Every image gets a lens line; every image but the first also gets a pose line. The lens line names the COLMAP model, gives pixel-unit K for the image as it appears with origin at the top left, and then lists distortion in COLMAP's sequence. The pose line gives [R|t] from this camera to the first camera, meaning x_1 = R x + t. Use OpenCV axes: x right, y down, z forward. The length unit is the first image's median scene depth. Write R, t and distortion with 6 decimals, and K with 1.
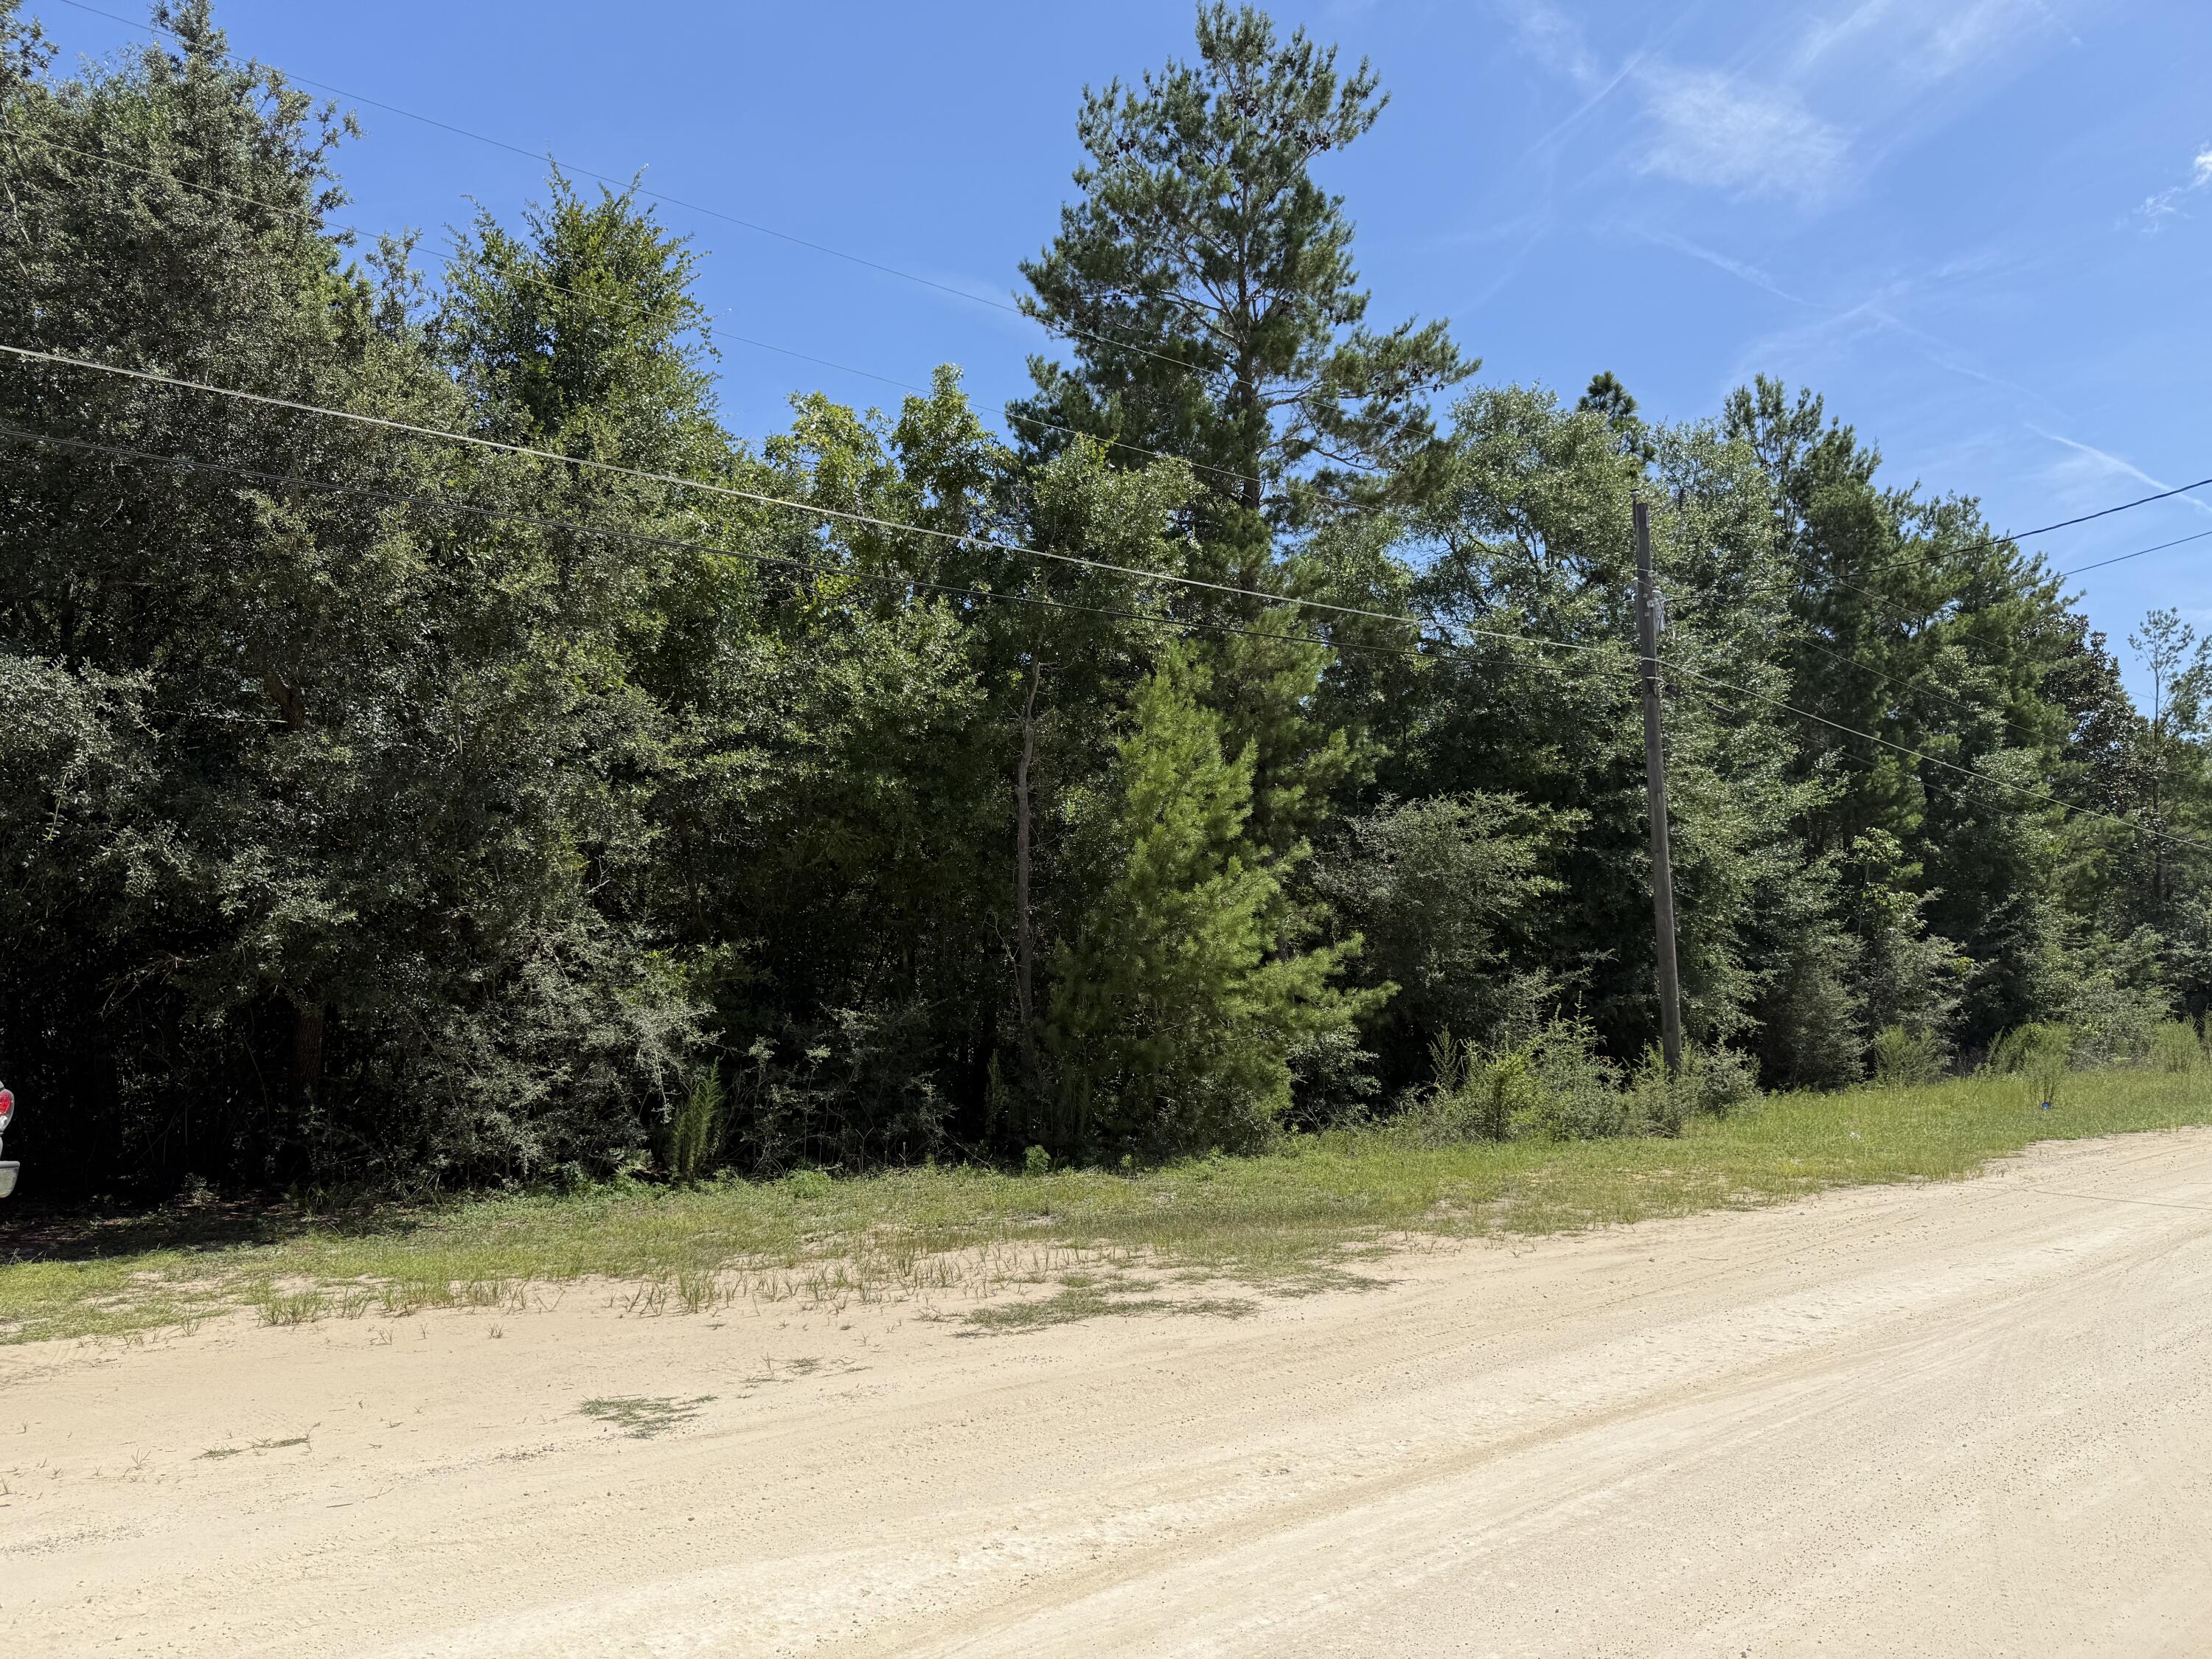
lens RADIAL K [[1570.0, 0, 1106.0], [0, 1570.0, 829.5], [0, 0, 1]] dist [0.037093, -0.036164]
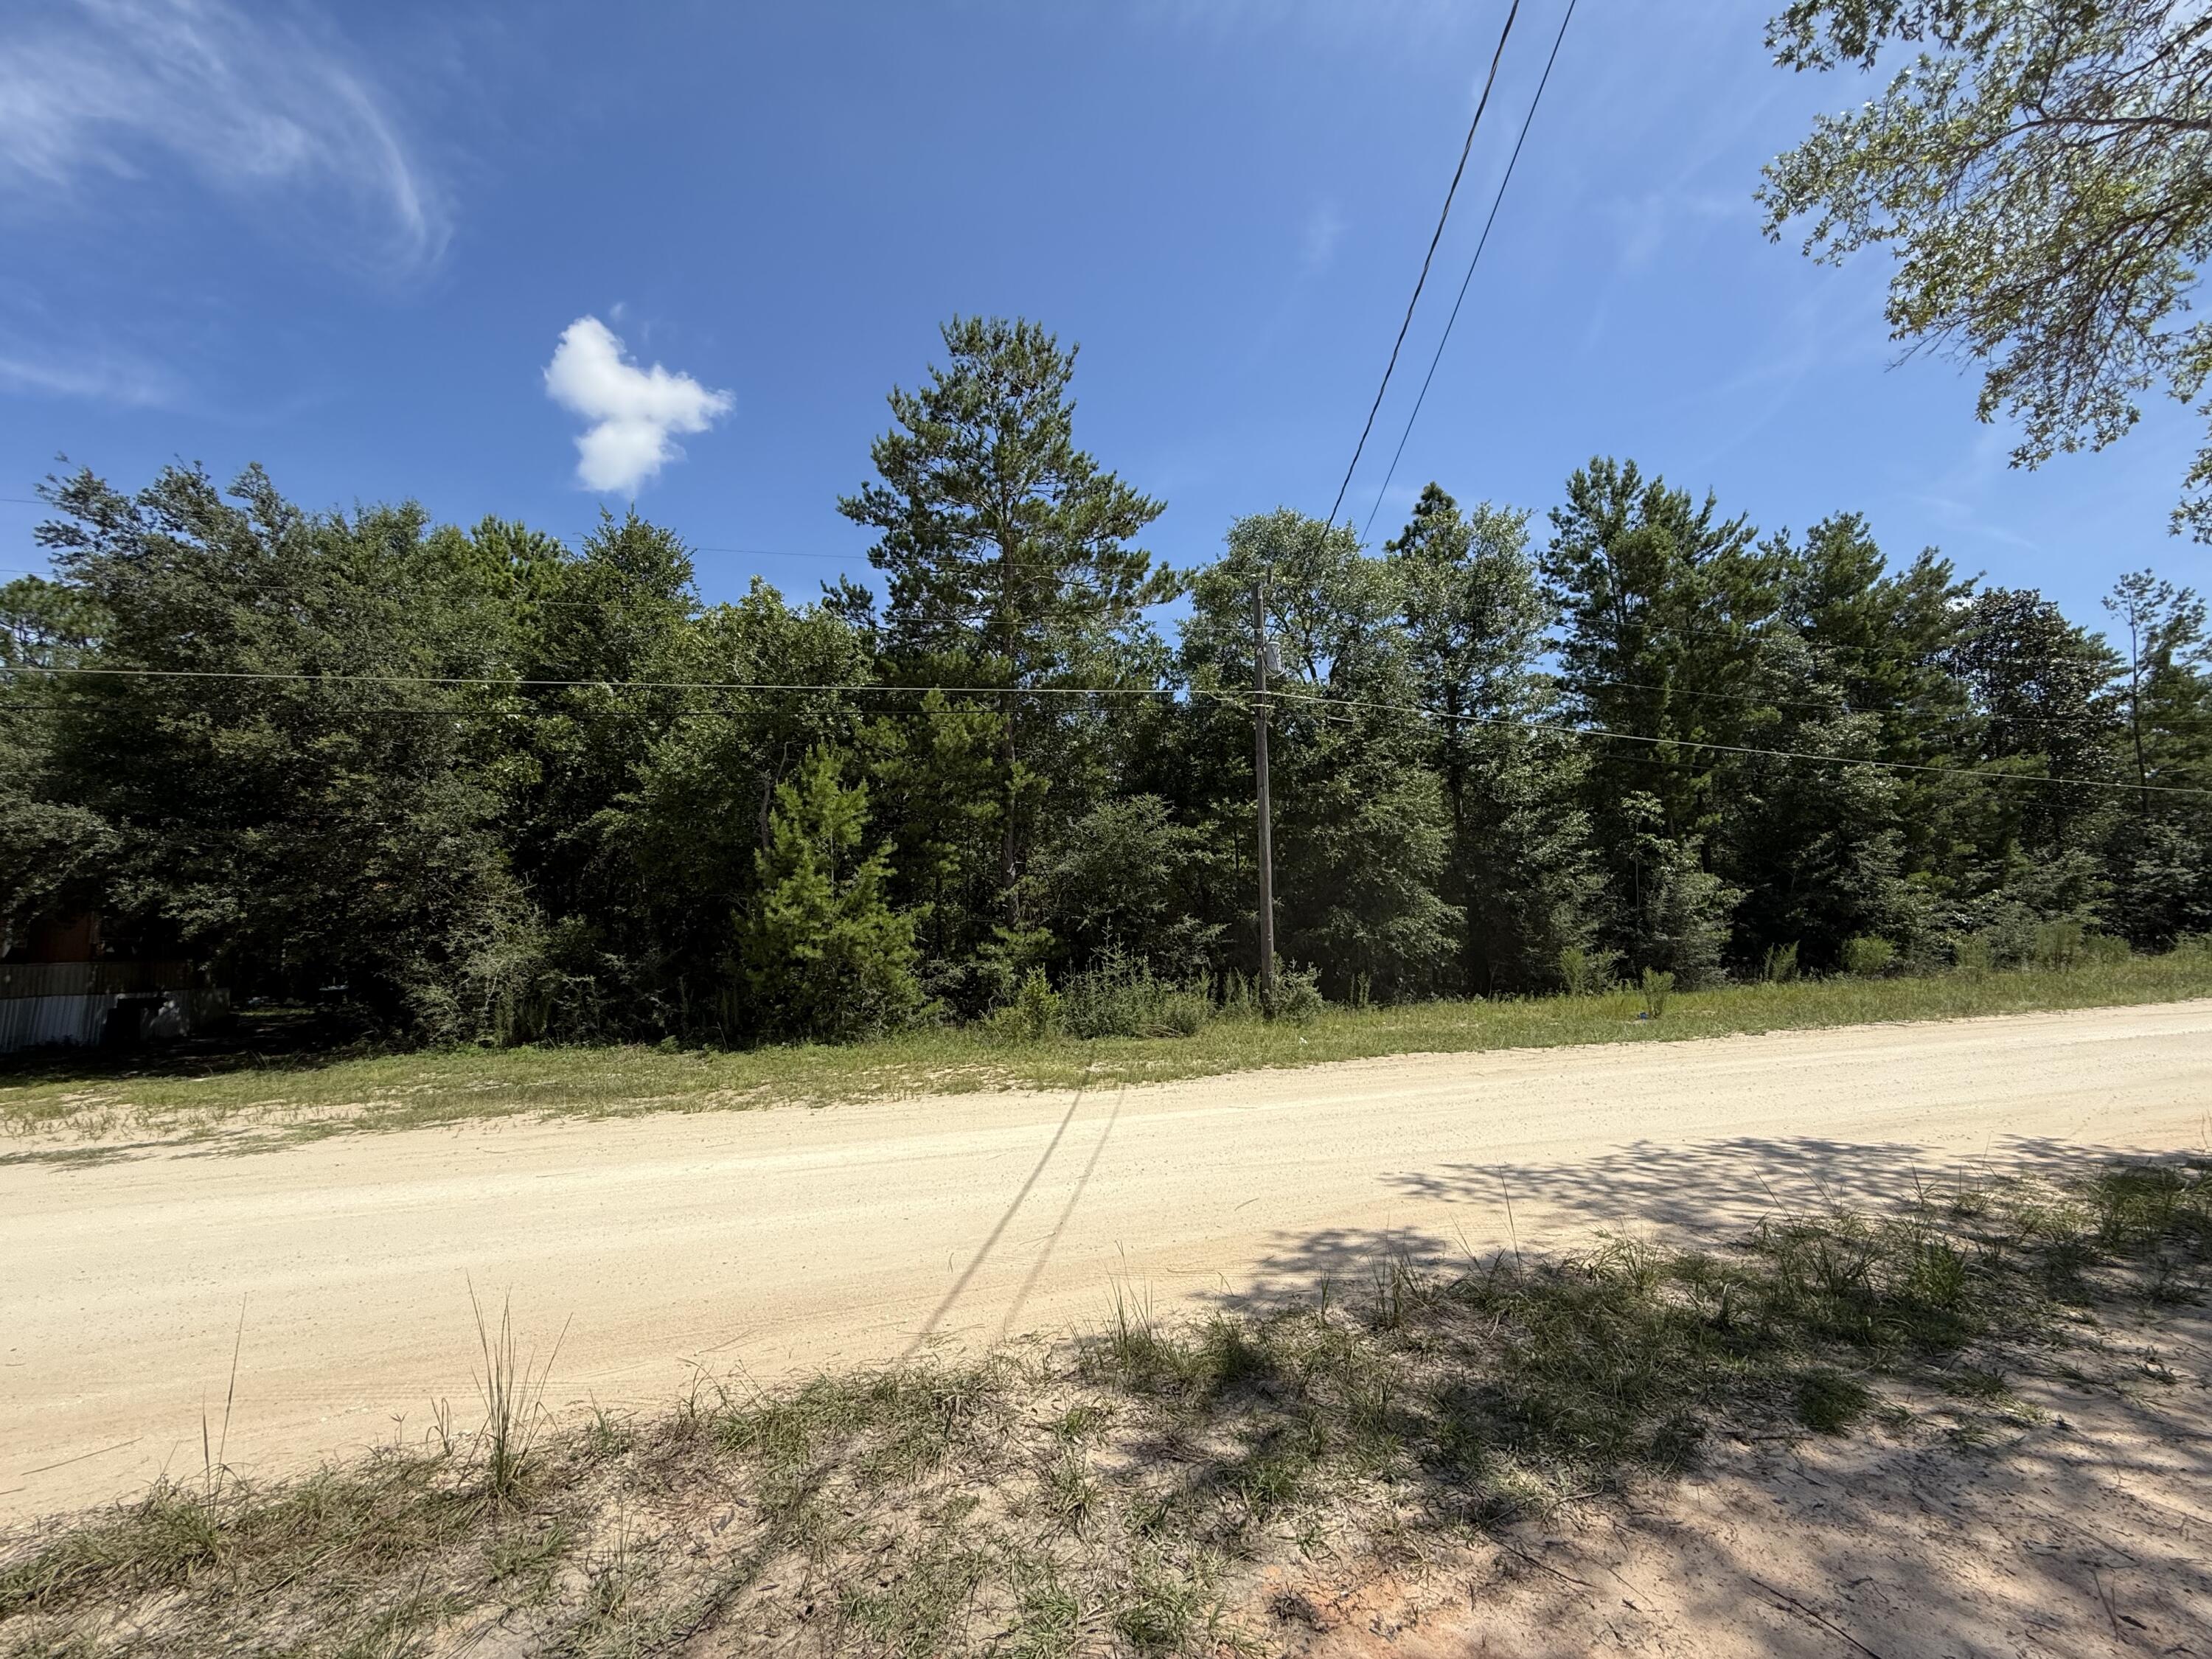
lens RADIAL K [[889.0, 0, 1106.0], [0, 889.0, 829.5], [0, 0, 1]] dist [0.000749, 0.003509]
pose [[0.911423, -0.060389, -0.407015, 0.437166], [0.063152, 0.997982, -0.006654, 0.008786], [0.406595, -0.019640, 0.913397, 0.180129]]
